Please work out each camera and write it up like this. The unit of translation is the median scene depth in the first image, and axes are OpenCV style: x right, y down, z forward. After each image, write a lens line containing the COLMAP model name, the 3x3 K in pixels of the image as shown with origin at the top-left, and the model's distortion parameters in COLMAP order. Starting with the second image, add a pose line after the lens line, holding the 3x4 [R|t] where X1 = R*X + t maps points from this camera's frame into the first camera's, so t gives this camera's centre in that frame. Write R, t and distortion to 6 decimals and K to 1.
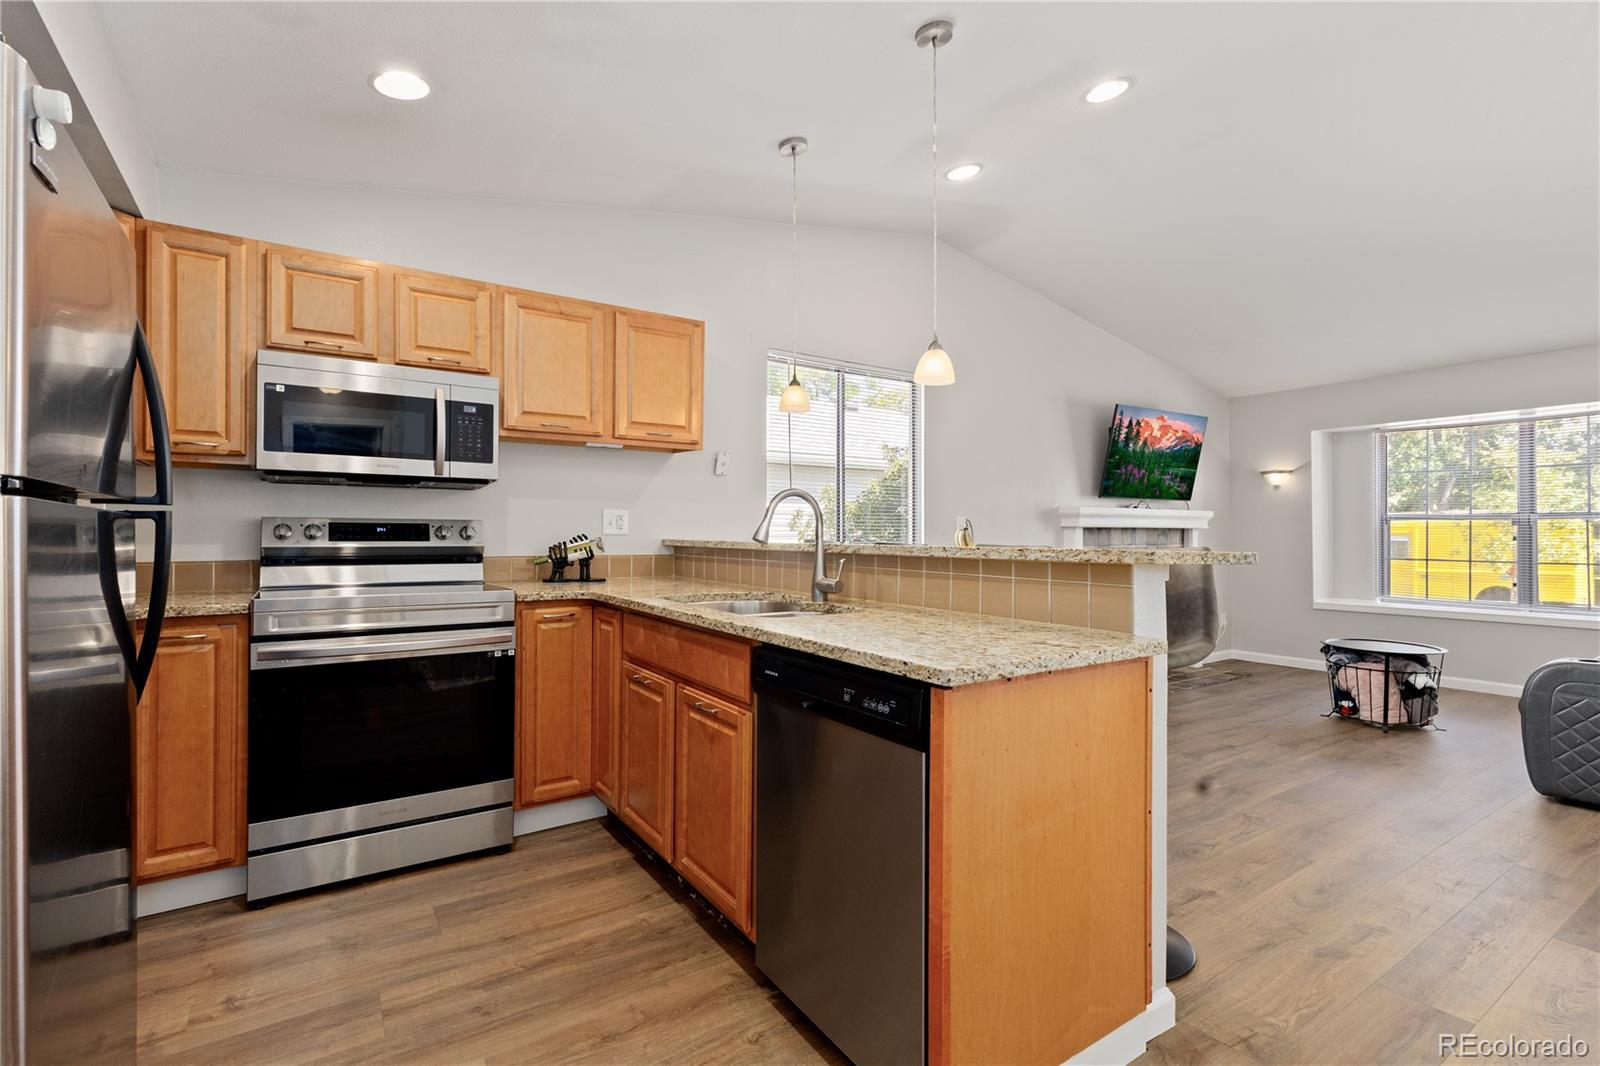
lens RADIAL K [[724.7, 0, 800.0], [0, 724.7, 533.0], [0, 0, 1]] dist [0.002214, -0.000166]
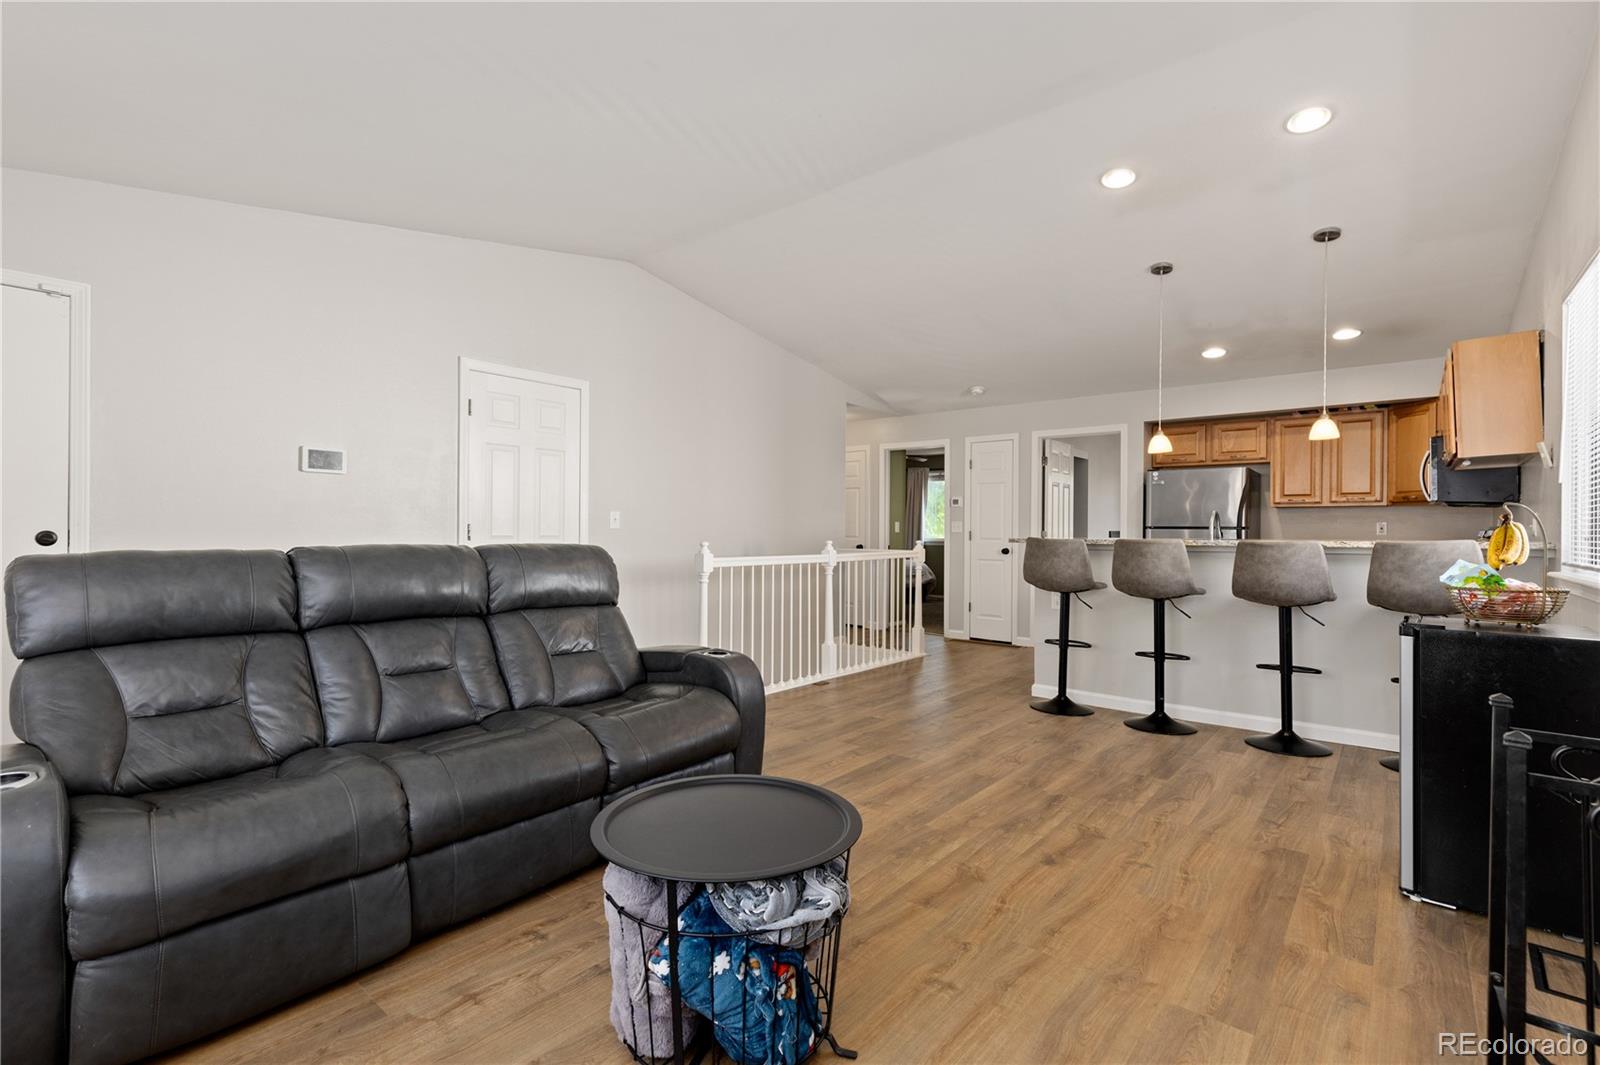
lens RADIAL K [[739.9, 0, 795.9], [0, 739.9, 528.7], [0, 0, 1]] dist [0.017789, -0.000112]
pose [[-0.957625, -0.012752, -0.287735, 1.448010], [-0.011248, 0.999913, -0.006877, 0.014277], [0.287798, -0.003349, -0.957685, 2.263652]]
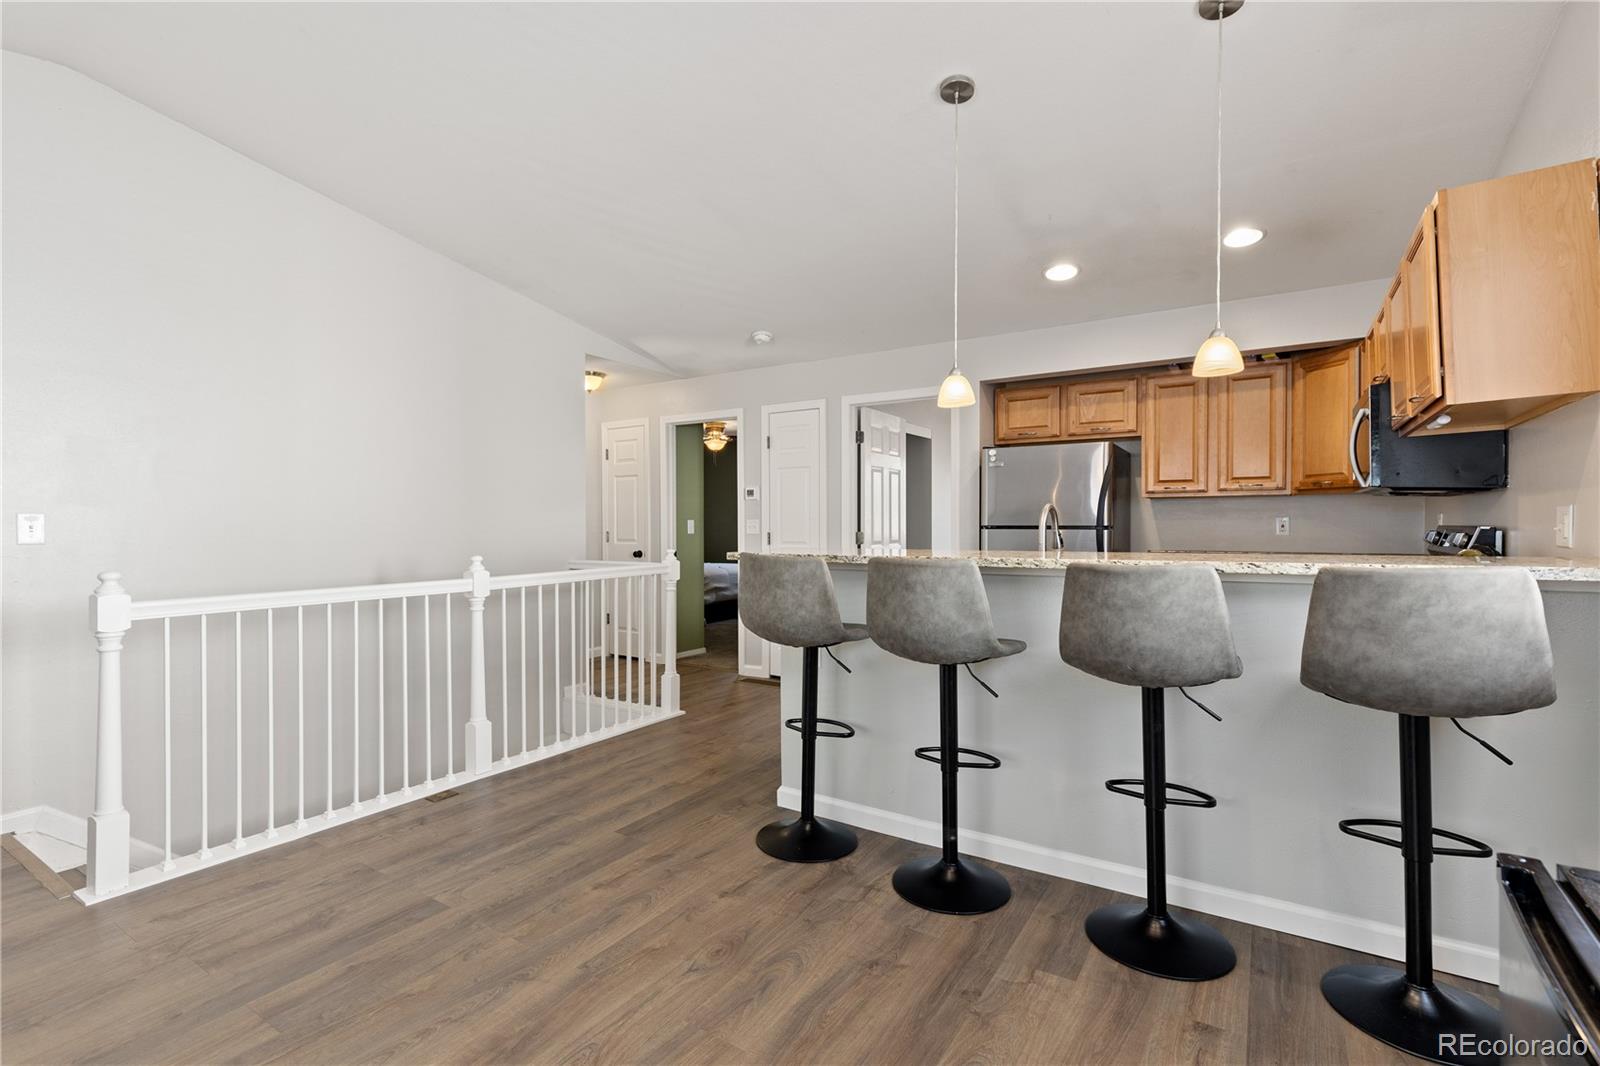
lens RADIAL K [[739.9, 0, 795.9], [0, 739.9, 529.2], [0, 0, 1]] dist [0.017789, -0.000112]
pose [[-0.917866, 0.000292, -0.396890, 0.758658], [-0.000755, 0.999997, 0.002481, -0.017478], [0.396889, 0.002577, -0.917863, 1.705355]]
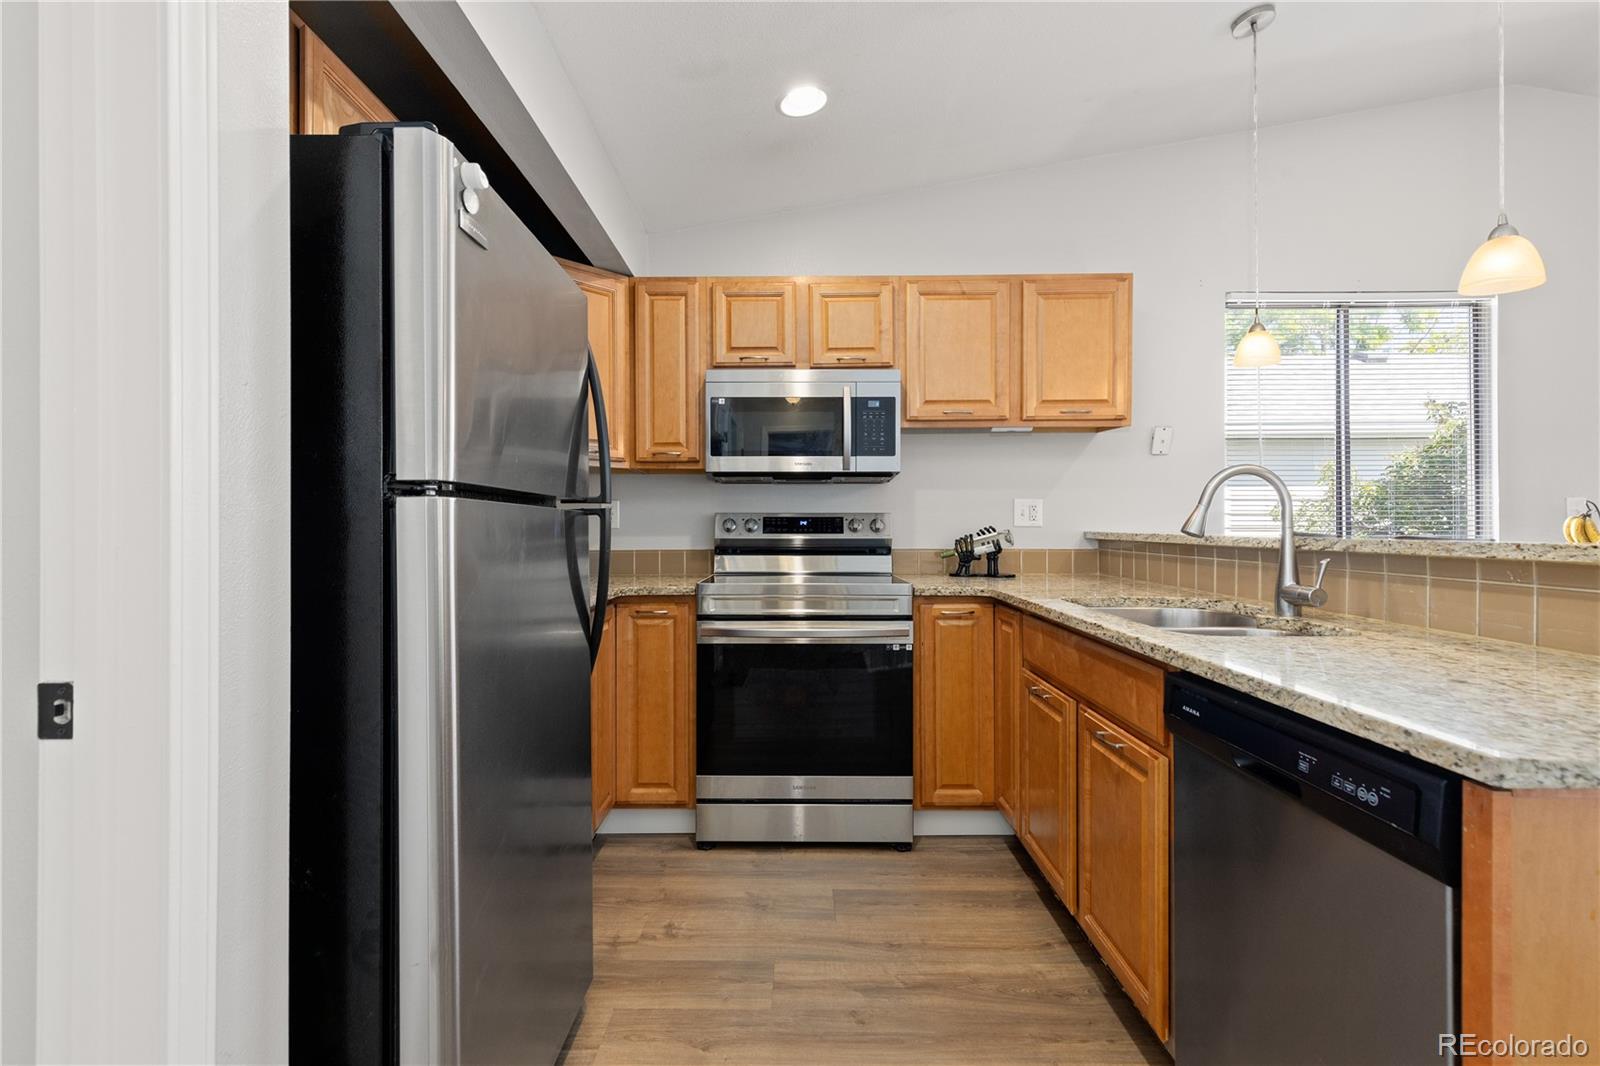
lens RADIAL K [[735.5, 0, 791.5], [0, 735.5, 524.9], [0, 0, 1]] dist [0.005946, -0.000368]
pose [[0.823032, -0.005720, -0.567966, 0.034620], [0.005471, 0.999983, -0.002142, 0.000619], [0.567968, -0.001344, 0.823049, 0.088853]]
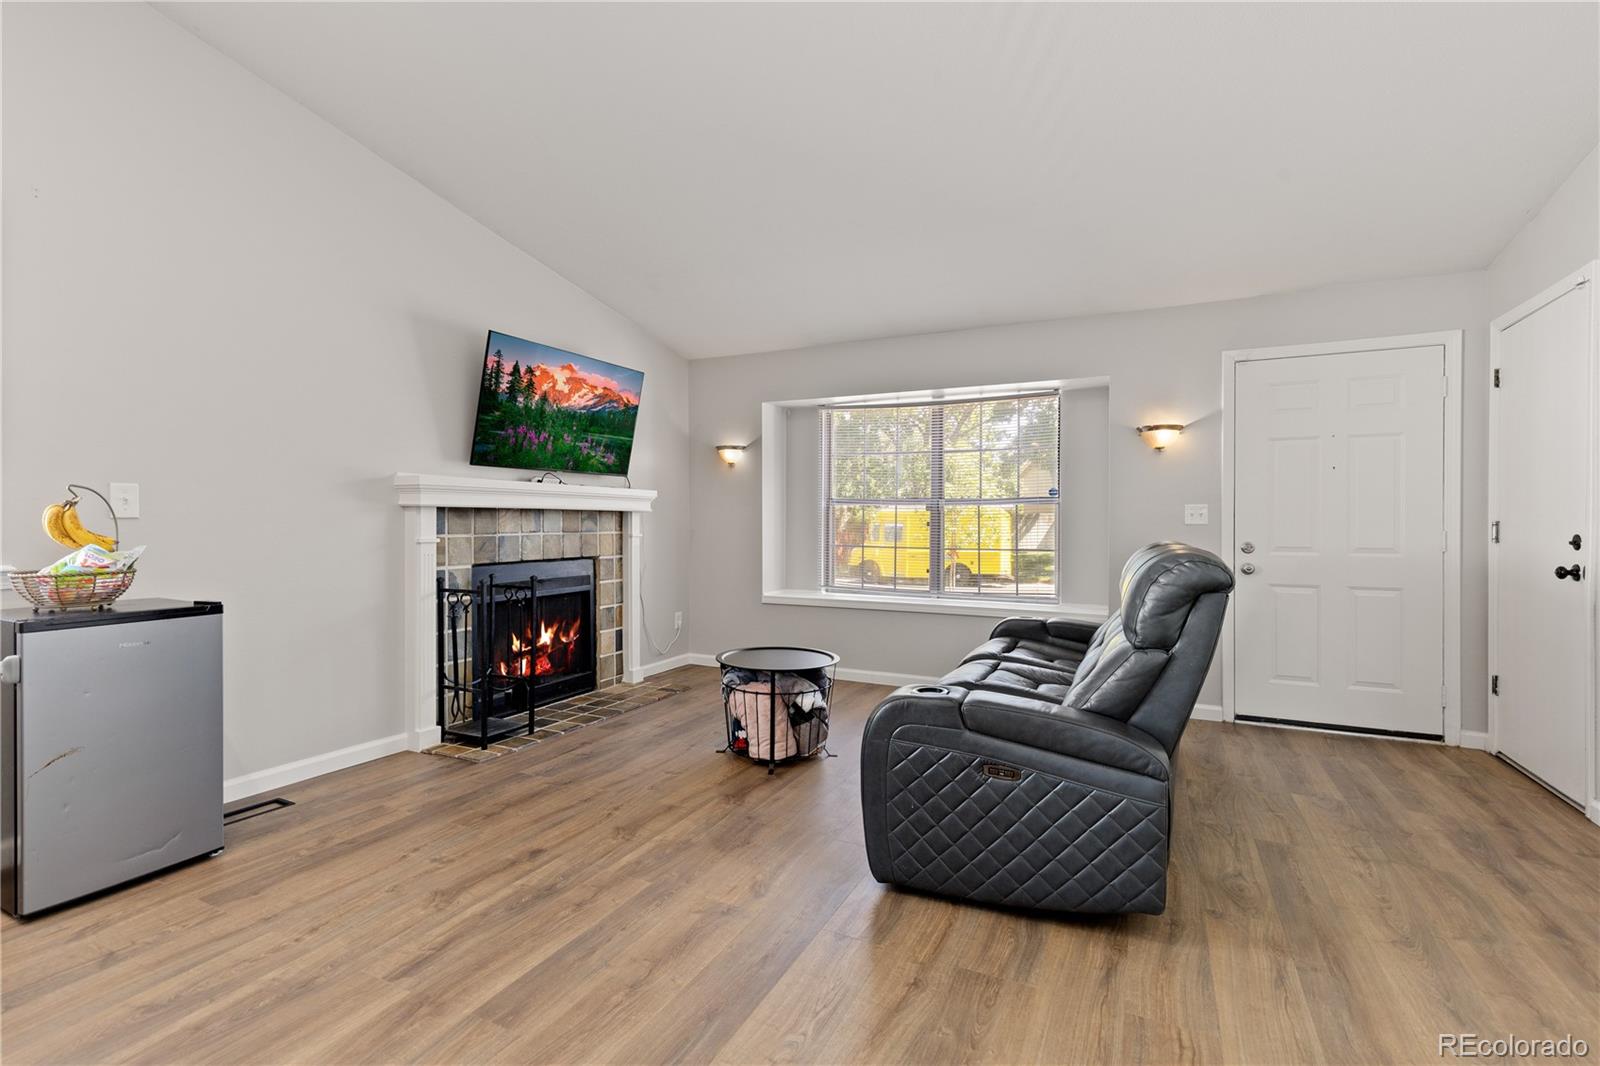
lens RADIAL K [[724.7, 0, 800.0], [0, 724.7, 533.0], [0, 0, 1]] dist [0.002214, -0.000166]
pose [[0.858851, -0.006658, 0.512182, 0.682077], [-0.002751, 0.999841, 0.017610, 0.007257], [-0.512218, -0.016533, 0.858697, 0.501986]]
